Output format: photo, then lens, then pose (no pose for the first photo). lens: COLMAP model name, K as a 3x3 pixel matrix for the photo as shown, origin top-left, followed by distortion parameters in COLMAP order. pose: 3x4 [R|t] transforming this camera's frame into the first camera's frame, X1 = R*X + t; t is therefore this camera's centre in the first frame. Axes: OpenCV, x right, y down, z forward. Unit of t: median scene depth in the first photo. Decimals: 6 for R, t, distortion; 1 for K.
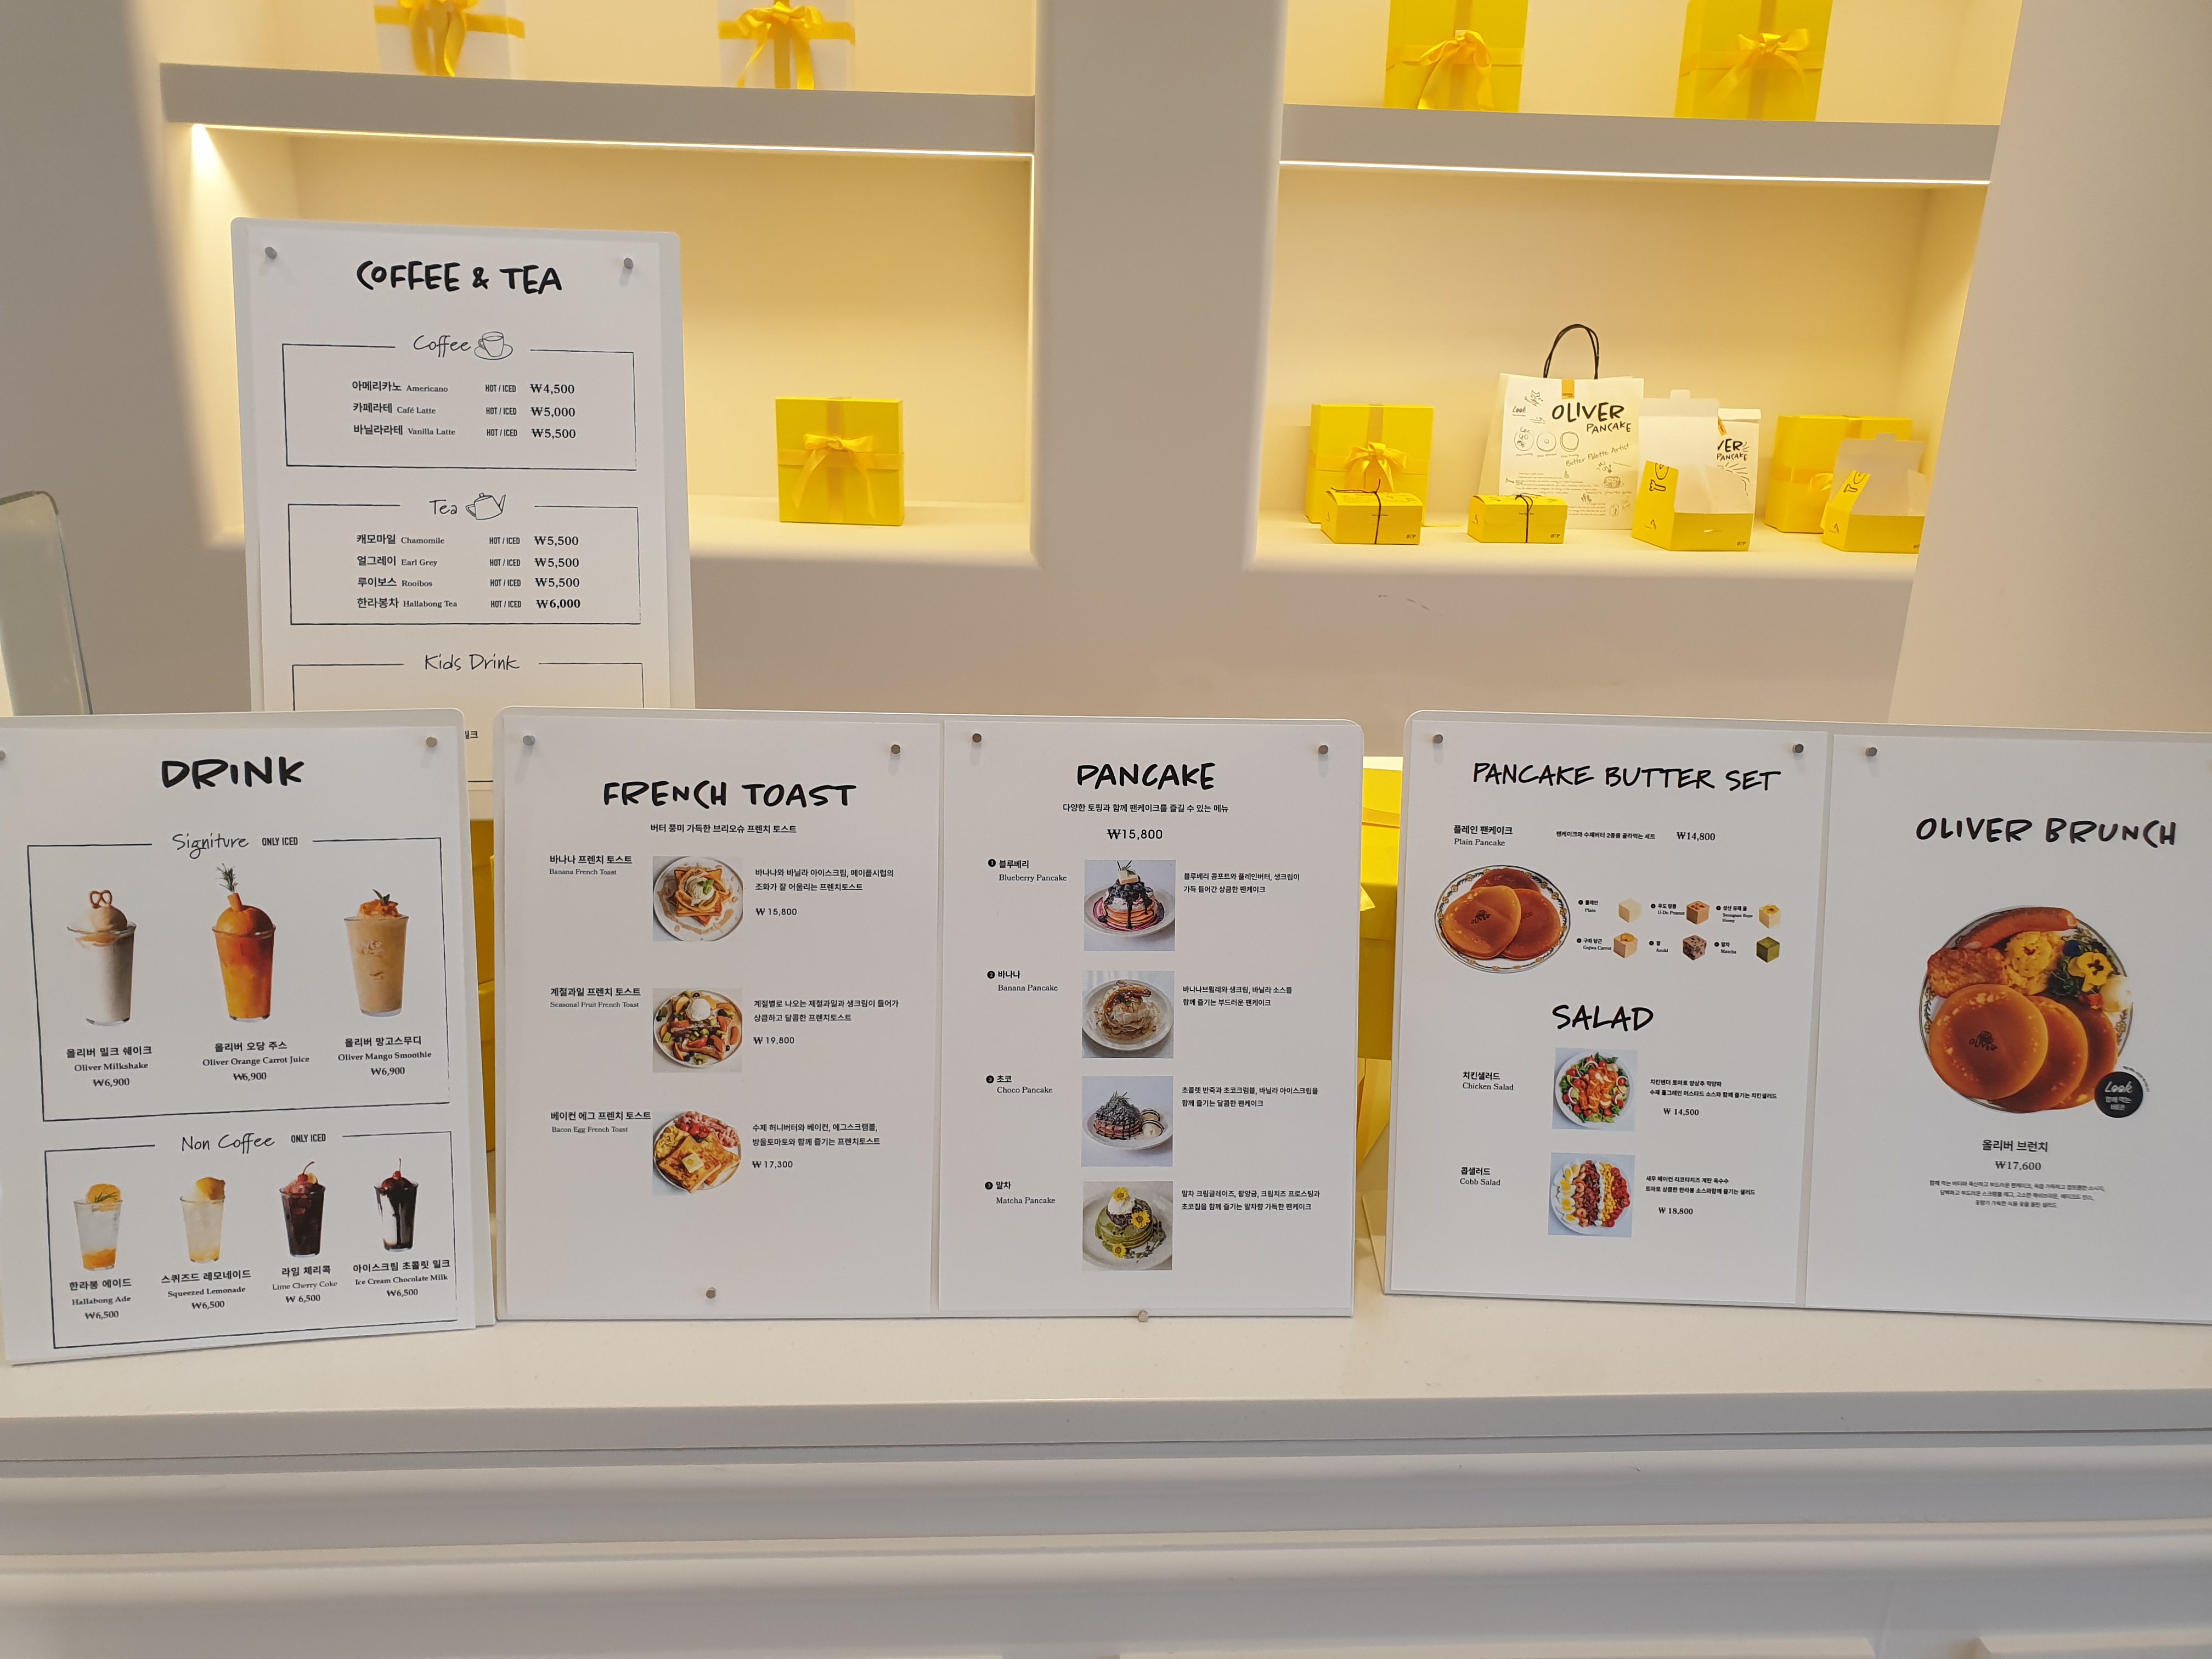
lens RADIAL K [[1763.1, 0, 1093.2], [0, 1763.1, 807.7], [0, 0, 1]] dist [0.010406, 0.000332]
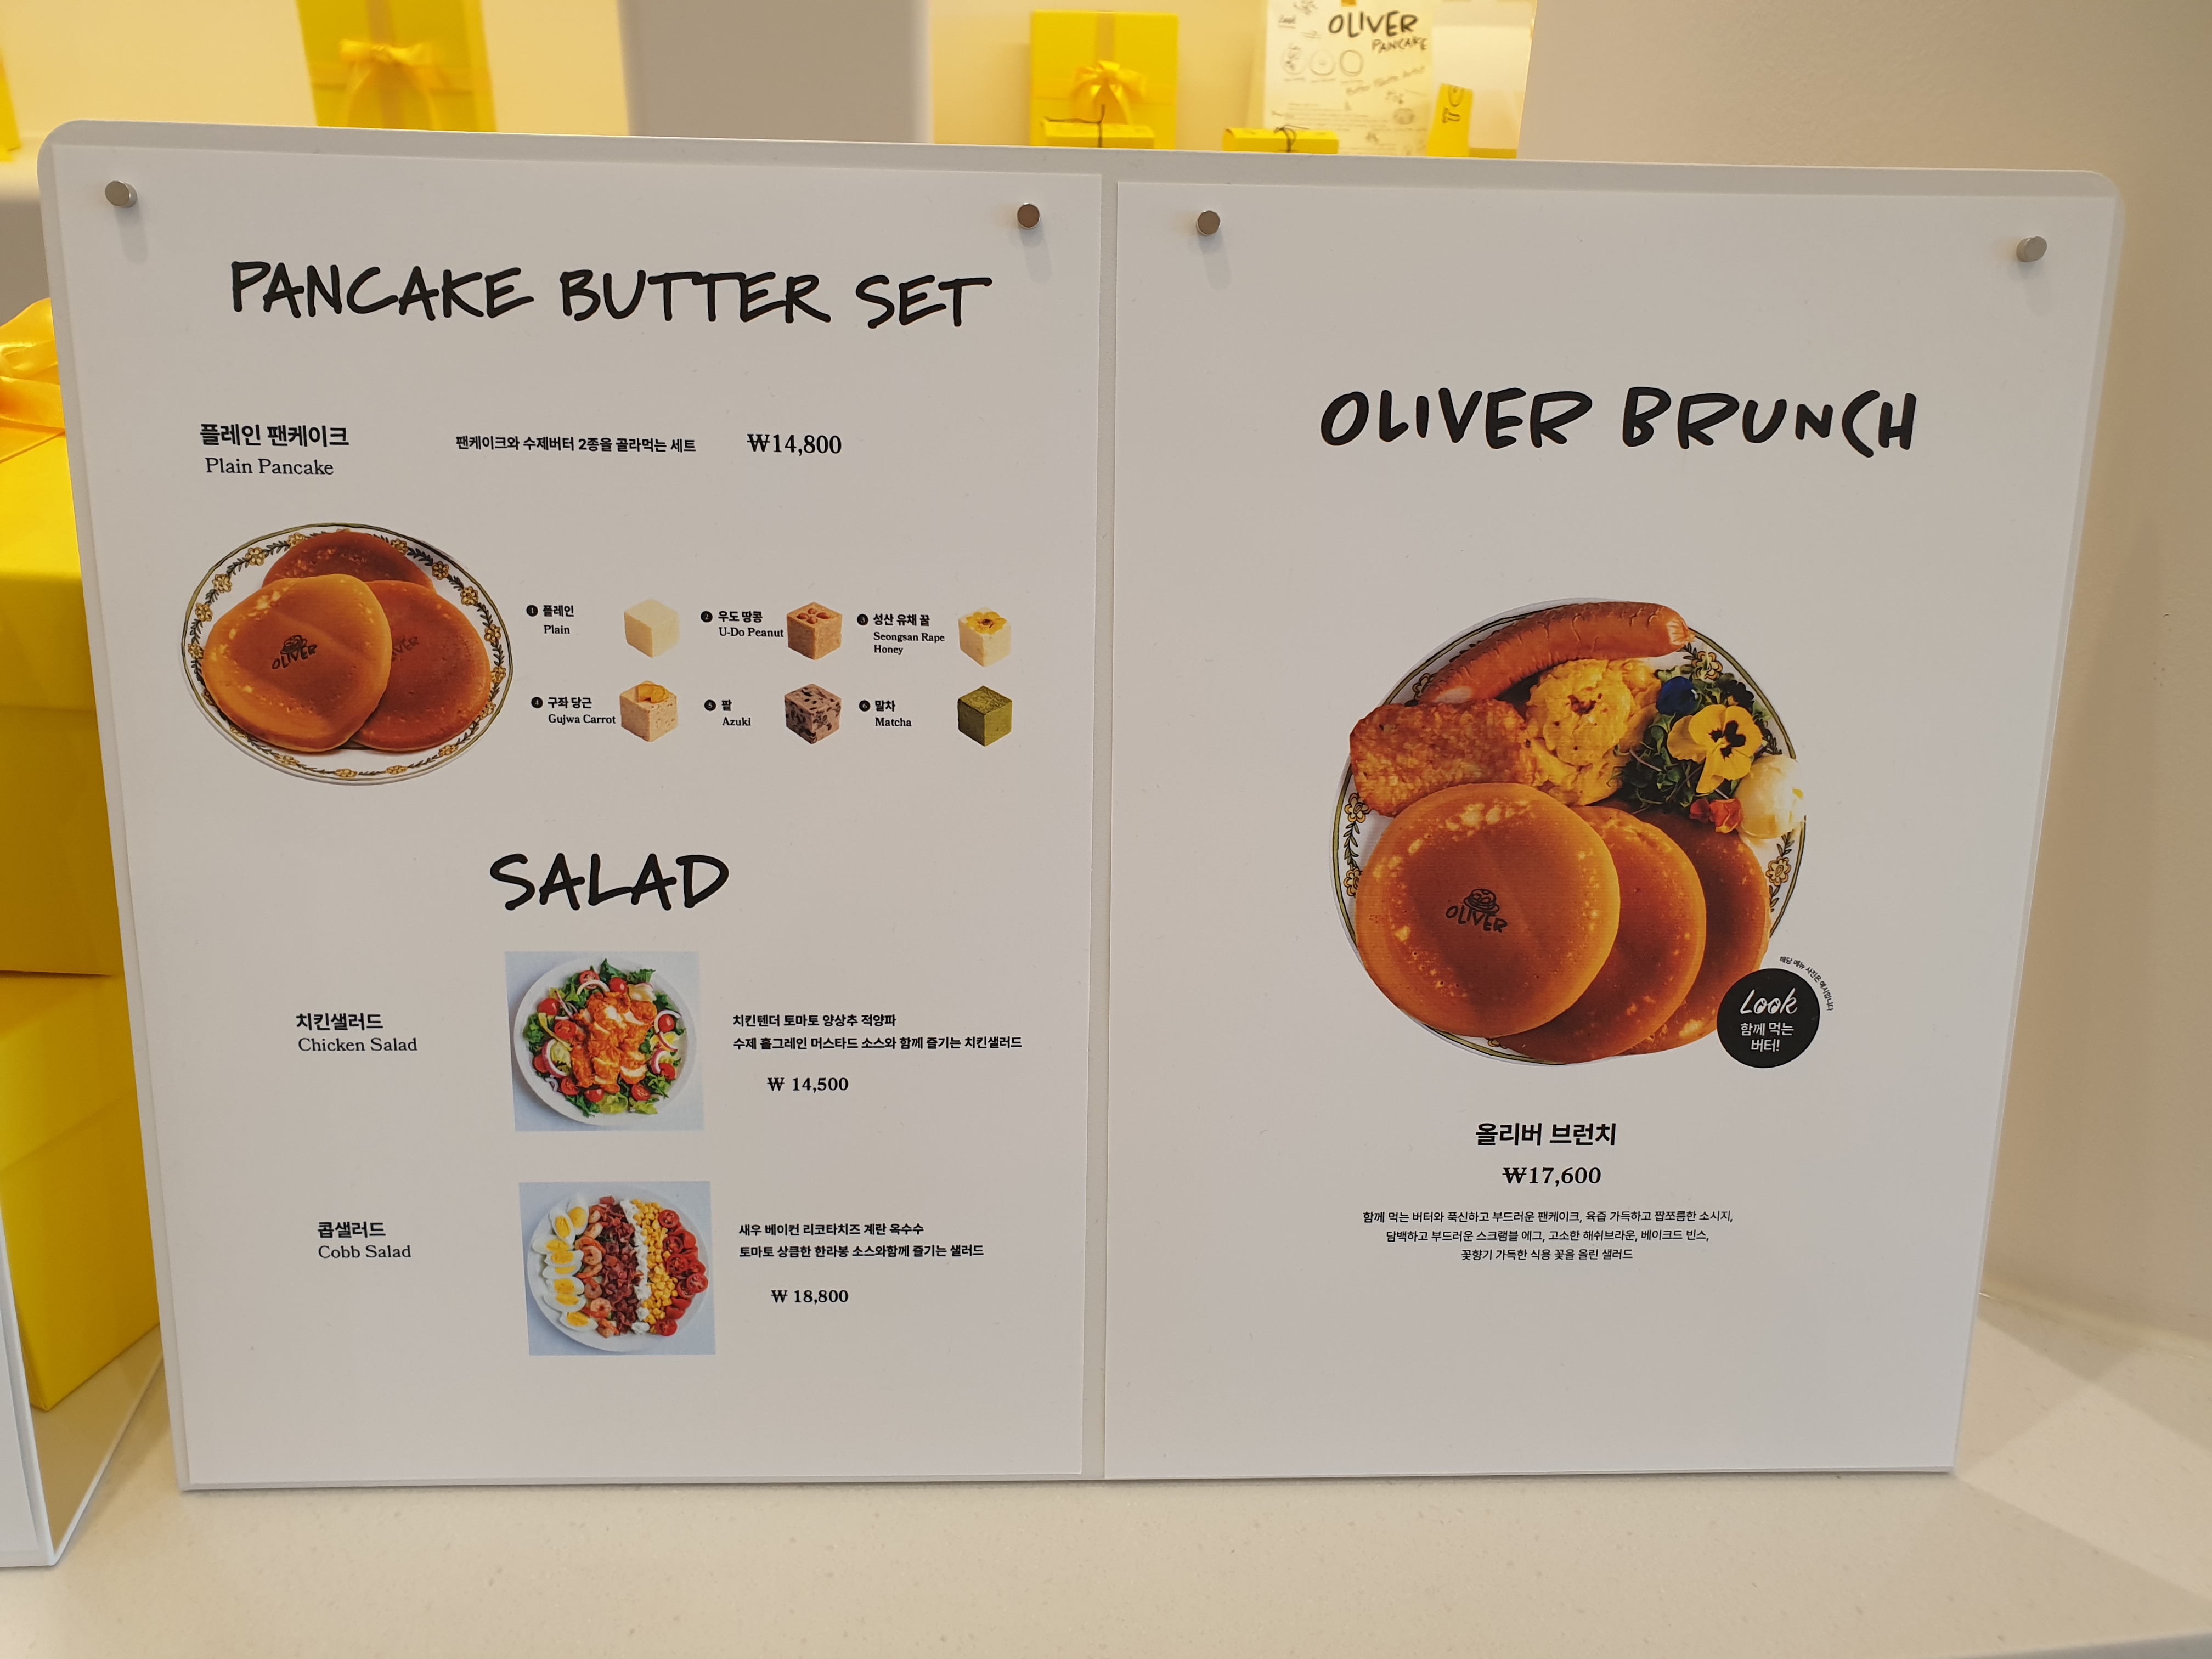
lens RADIAL K [[1763.1, 0, 1117.7], [0, 1763.1, 821.0], [0, 0, 1]] dist [0.010406, 0.000332]
pose [[0.998058, -0.025076, 0.057026, 0.391835], [0.016316, 0.988673, 0.149194, 0.043064], [-0.060121, -0.147974, 0.987162, 0.577332]]
